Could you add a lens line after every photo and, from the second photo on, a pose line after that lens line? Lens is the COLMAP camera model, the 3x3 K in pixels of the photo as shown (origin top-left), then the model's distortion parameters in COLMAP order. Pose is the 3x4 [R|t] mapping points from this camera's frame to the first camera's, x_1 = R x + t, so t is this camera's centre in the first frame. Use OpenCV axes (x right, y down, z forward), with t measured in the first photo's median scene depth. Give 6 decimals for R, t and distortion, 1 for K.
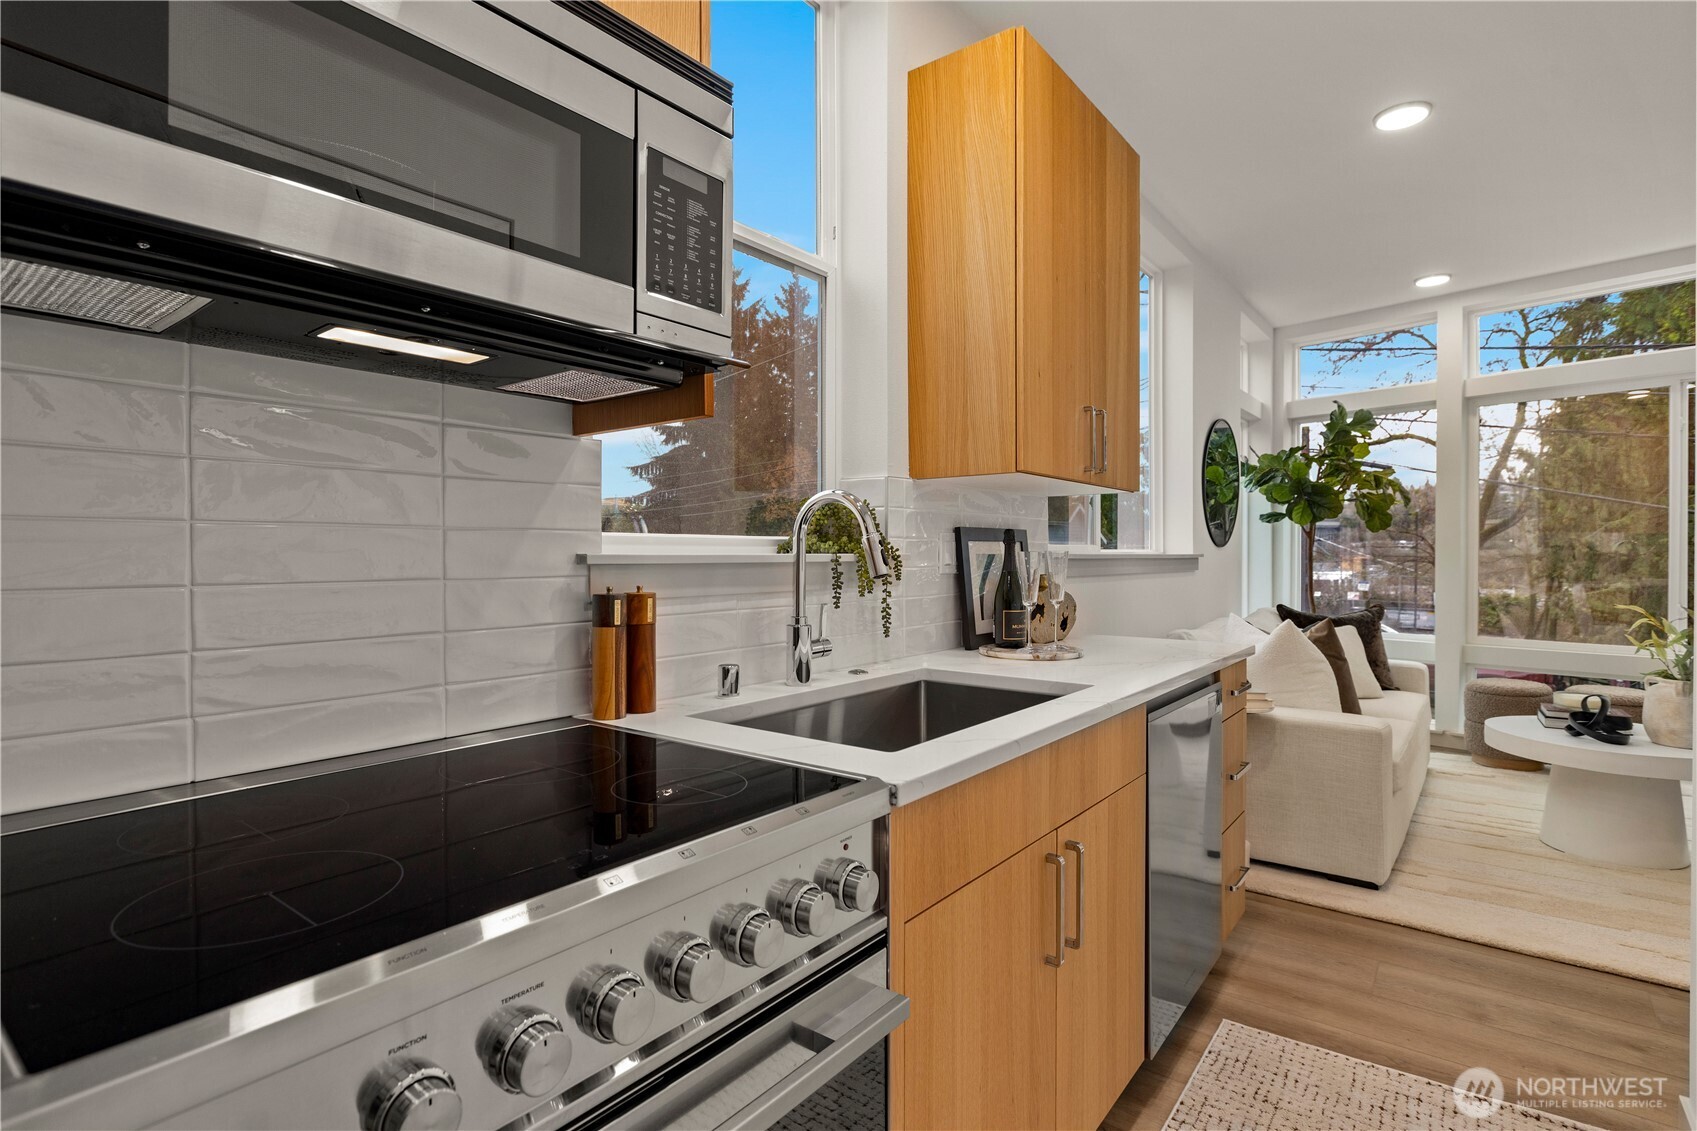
lens RADIAL K [[879.4, 0, 848.4], [0, 879.4, 563.3], [0, 0, 1]] dist [0.017560, -0.000132]
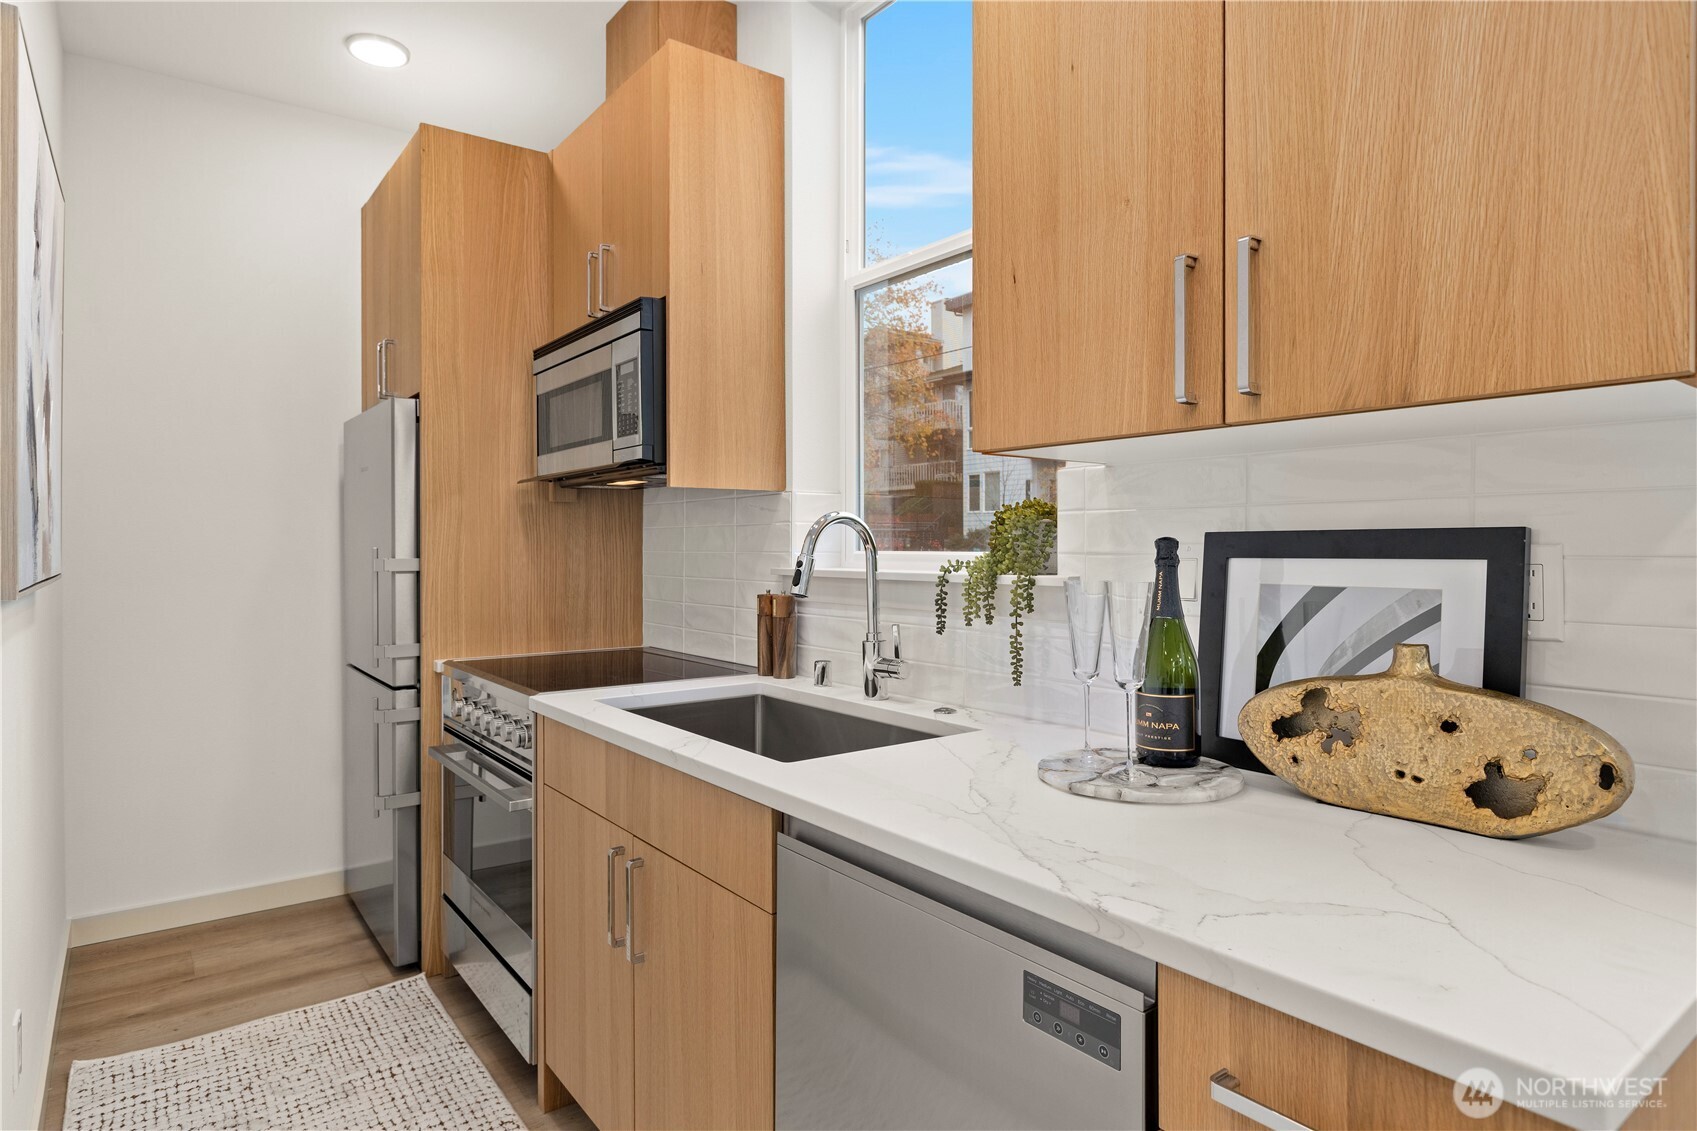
lens RADIAL K [[963.5, 0, 846.7], [0, 963.5, 566.4], [0, 0, 1]] dist [0.003843, 0.000501]
pose [[-0.289359, 0.018299, -0.957046, 0.387952], [-0.010208, 0.999701, 0.022201, -0.015973], [0.957166, 0.016194, -0.289086, 0.481073]]
